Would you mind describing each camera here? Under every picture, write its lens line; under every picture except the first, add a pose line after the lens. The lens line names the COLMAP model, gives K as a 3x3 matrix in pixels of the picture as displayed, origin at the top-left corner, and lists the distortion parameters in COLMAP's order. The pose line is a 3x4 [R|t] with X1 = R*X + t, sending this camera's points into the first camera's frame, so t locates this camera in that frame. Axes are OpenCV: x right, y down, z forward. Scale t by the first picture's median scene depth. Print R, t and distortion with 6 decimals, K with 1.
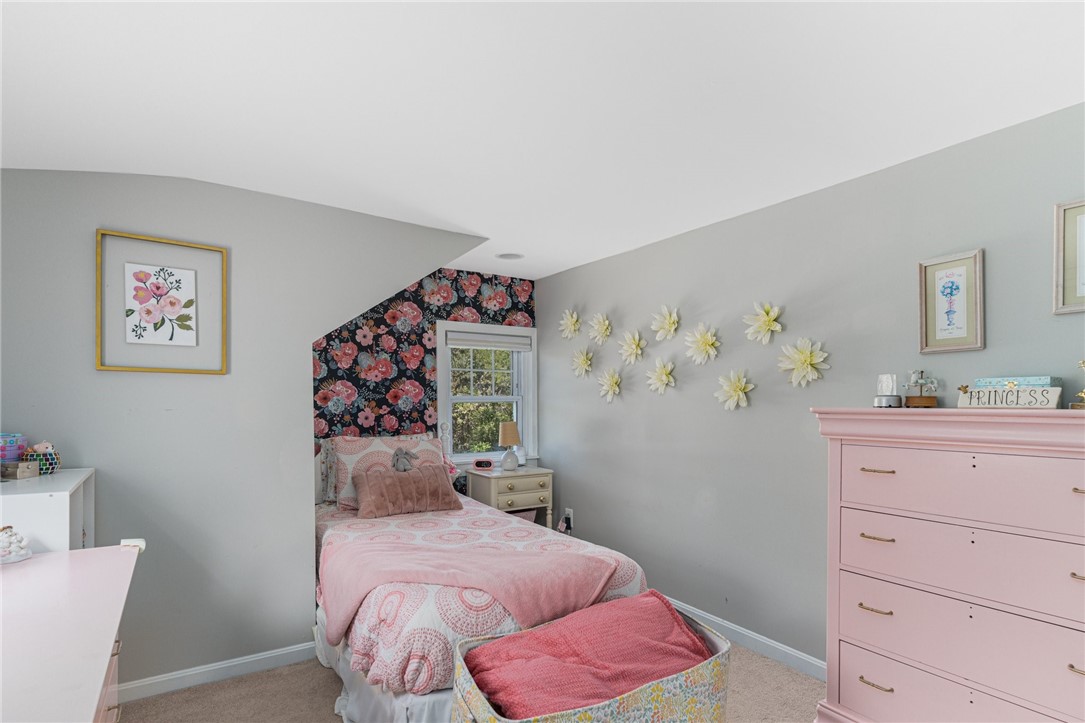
lens RADIAL K [[530.8, 0, 565.8], [0, 530.8, 422.7], [0, 0, 1]] dist [-0.001274, 0.002355]
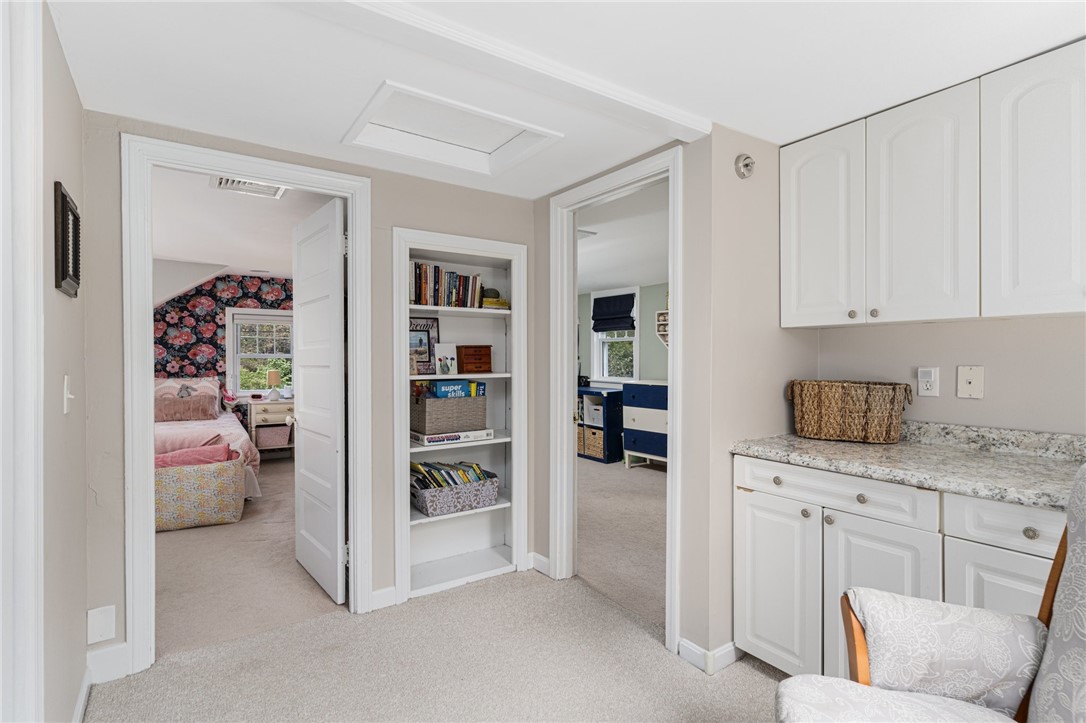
lens RADIAL K [[531.3, 0, 537.2], [0, 531.3, 364.6], [0, 0, 1]] dist [-0.001274, 0.002355]
pose [[0.999939, 0.010521, -0.003257, 0.772365], [-0.010605, 0.999581, -0.026935, 0.016374], [0.002972, 0.026968, 0.999632, -0.662838]]
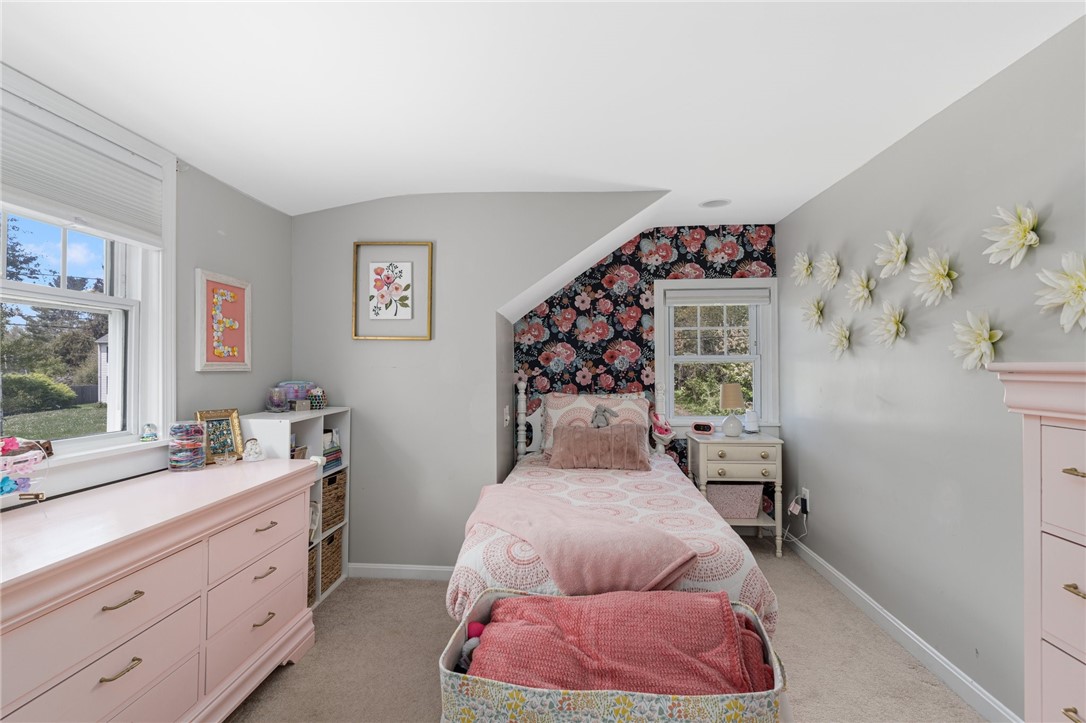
lens RADIAL K [[531.3, 0, 550.7], [0, 531.3, 370.1], [0, 0, 1]] dist [-0.001274, 0.002355]
pose [[0.793166, 0.003821, -0.608993, 0.228778], [-0.021170, 0.999549, -0.021301, 0.001974], [0.608637, 0.029788, 0.792889, 0.101137]]
